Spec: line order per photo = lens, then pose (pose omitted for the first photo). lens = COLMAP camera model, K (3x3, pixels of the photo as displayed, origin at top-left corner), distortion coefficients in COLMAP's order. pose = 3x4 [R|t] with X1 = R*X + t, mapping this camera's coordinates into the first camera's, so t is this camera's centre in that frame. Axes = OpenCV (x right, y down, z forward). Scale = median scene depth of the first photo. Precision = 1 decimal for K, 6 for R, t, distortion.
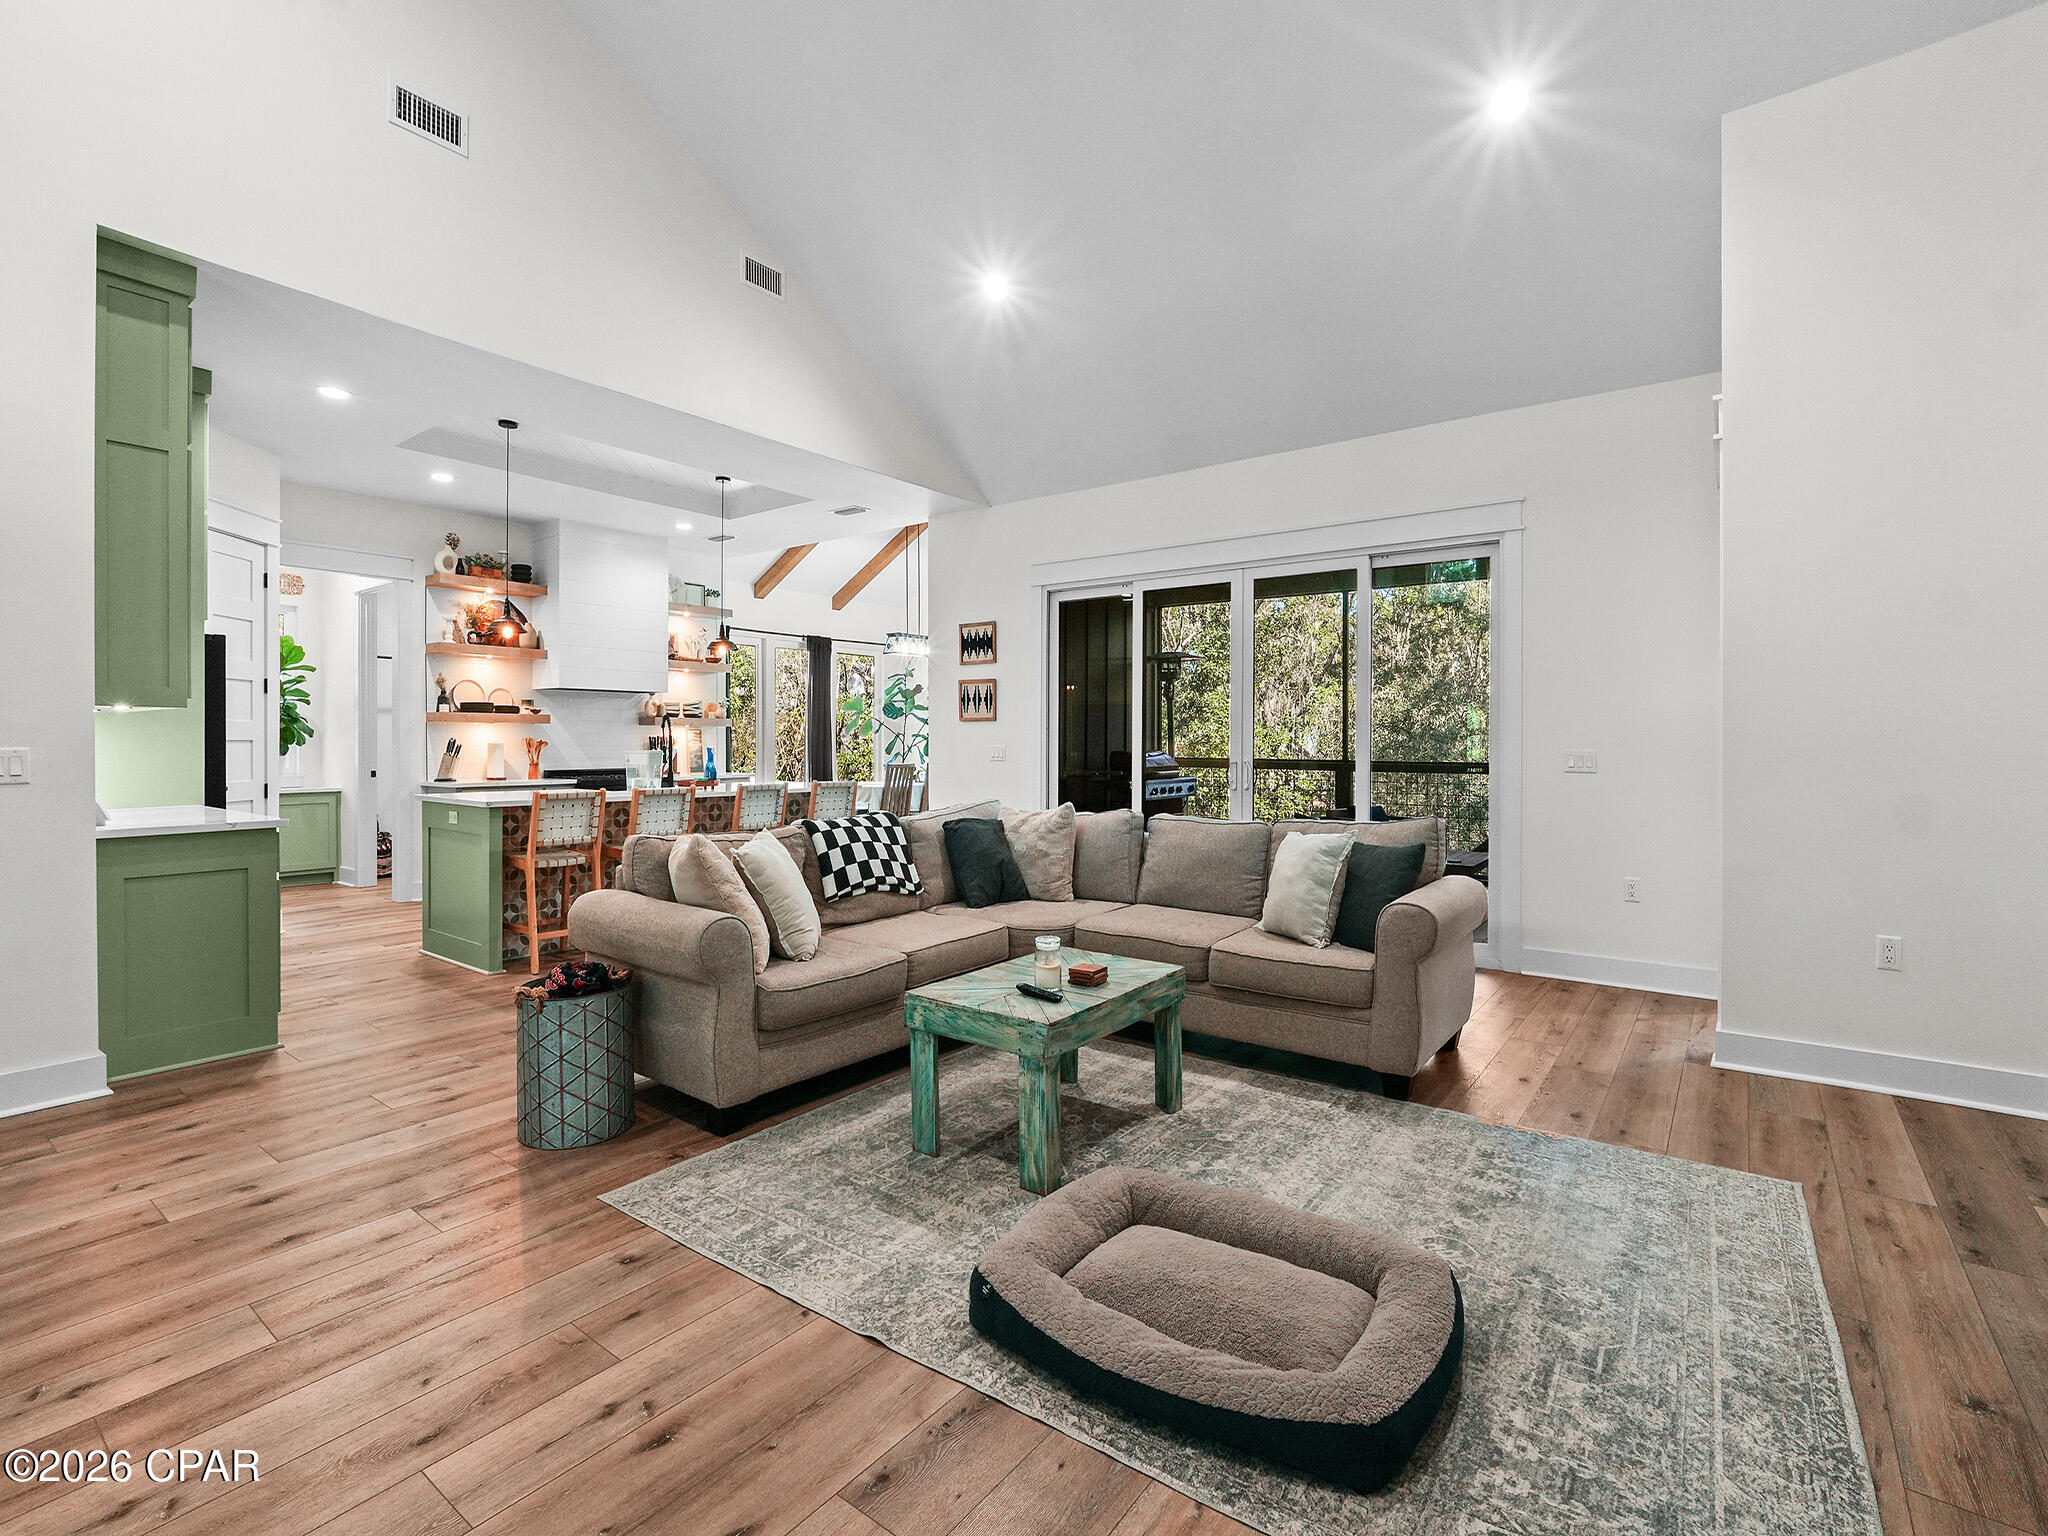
lens RADIAL K [[953.2, 0, 1028.7], [0, 953.2, 751.1], [0, 0, 1]] dist [-0.015627, 0.007409]
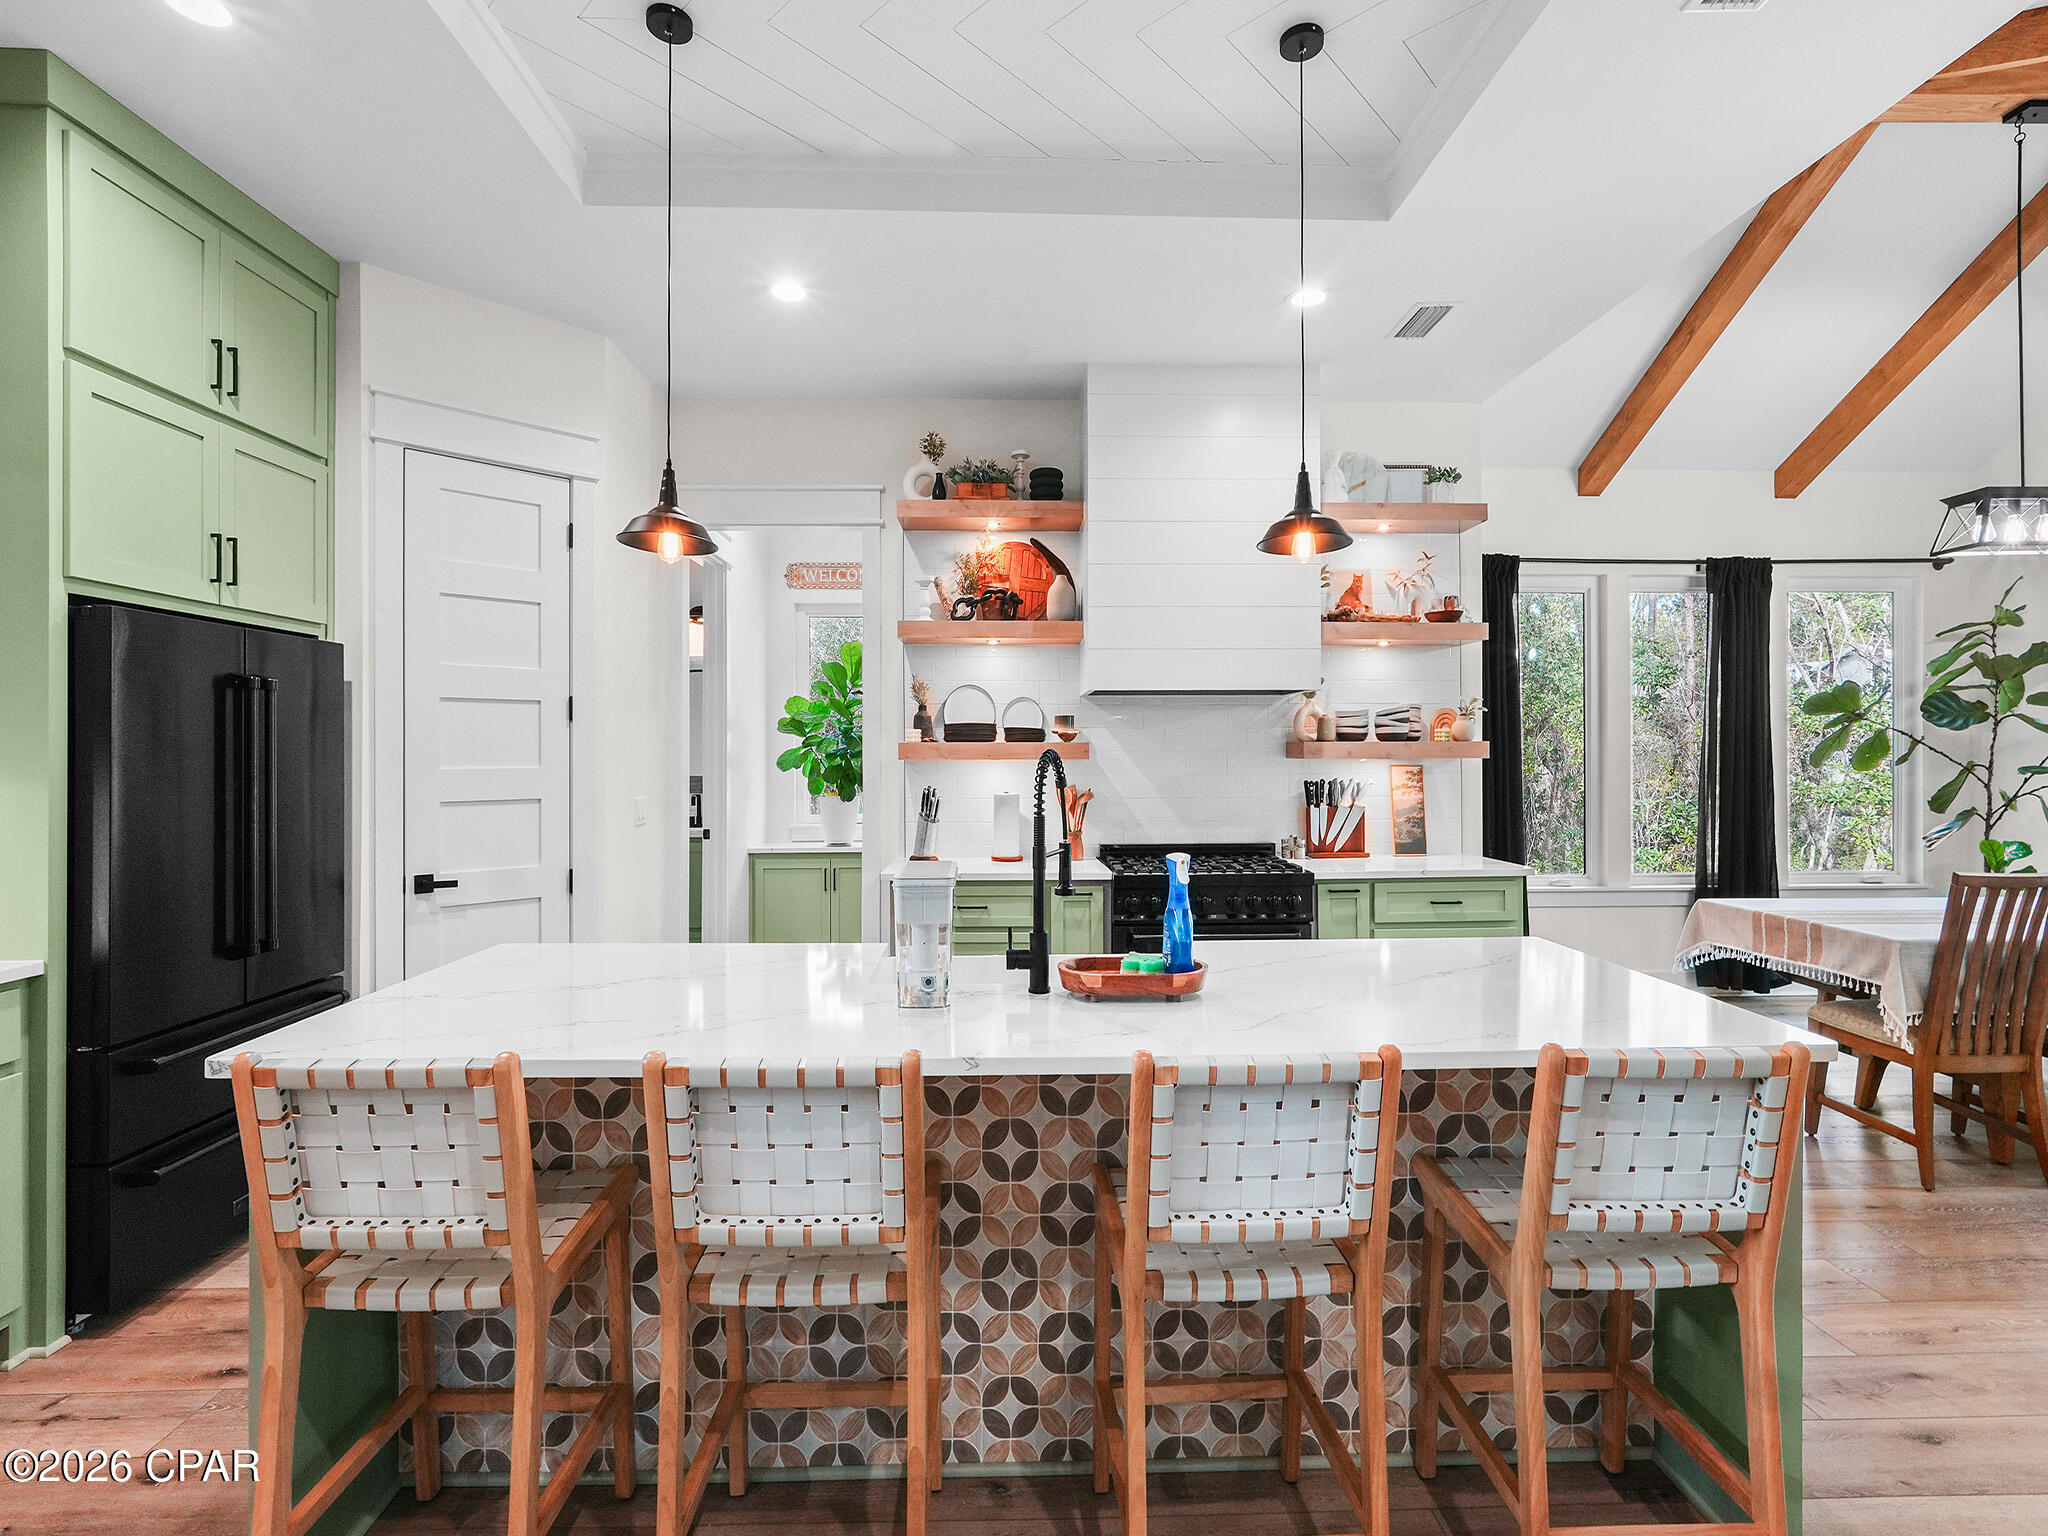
lens RADIAL K [[953.2, 0, 1032.0], [0, 953.2, 751.8], [0, 0, 1]] dist [-0.015627, 0.007409]
pose [[0.625649, -0.005886, -0.780083, -0.117140], [-0.004533, 0.999927, -0.011180, -0.028717], [0.780092, 0.010531, 0.625576, 0.690369]]
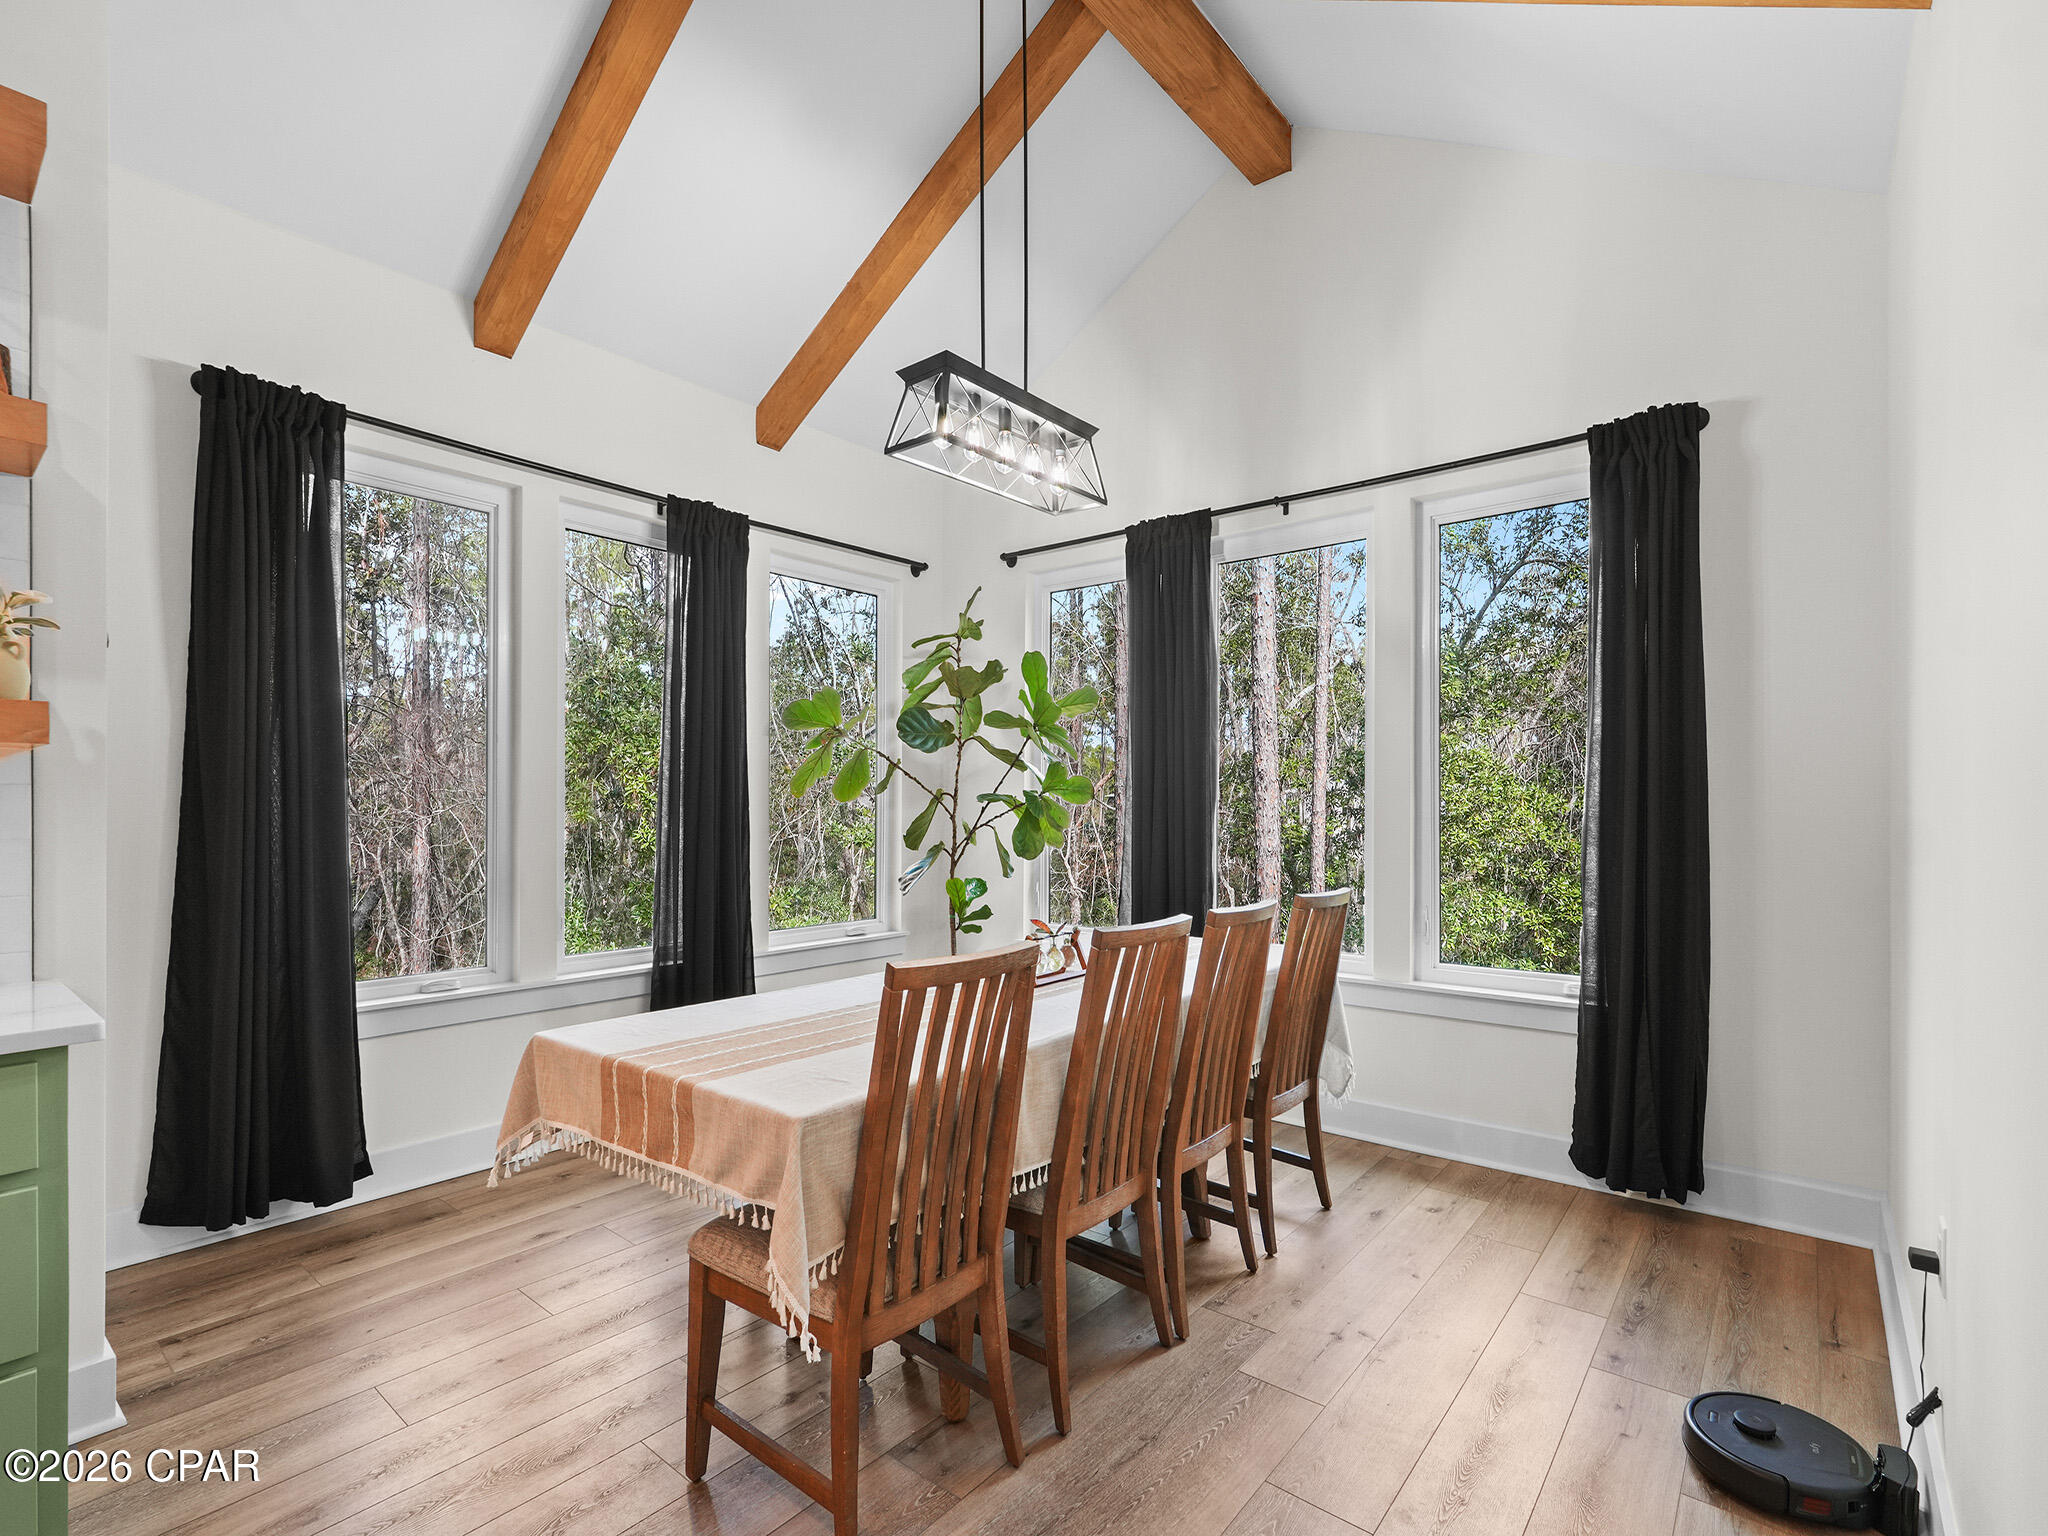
lens RADIAL K [[953.2, 0, 1013.9], [0, 953.2, 812.5], [0, 0, 1]] dist [-0.015627, 0.007409]
pose [[0.998771, -0.001565, -0.049534, -0.149028], [0.001307, 0.999985, -0.005242, -0.014469], [0.049542, 0.005171, 0.998759, 1.048576]]
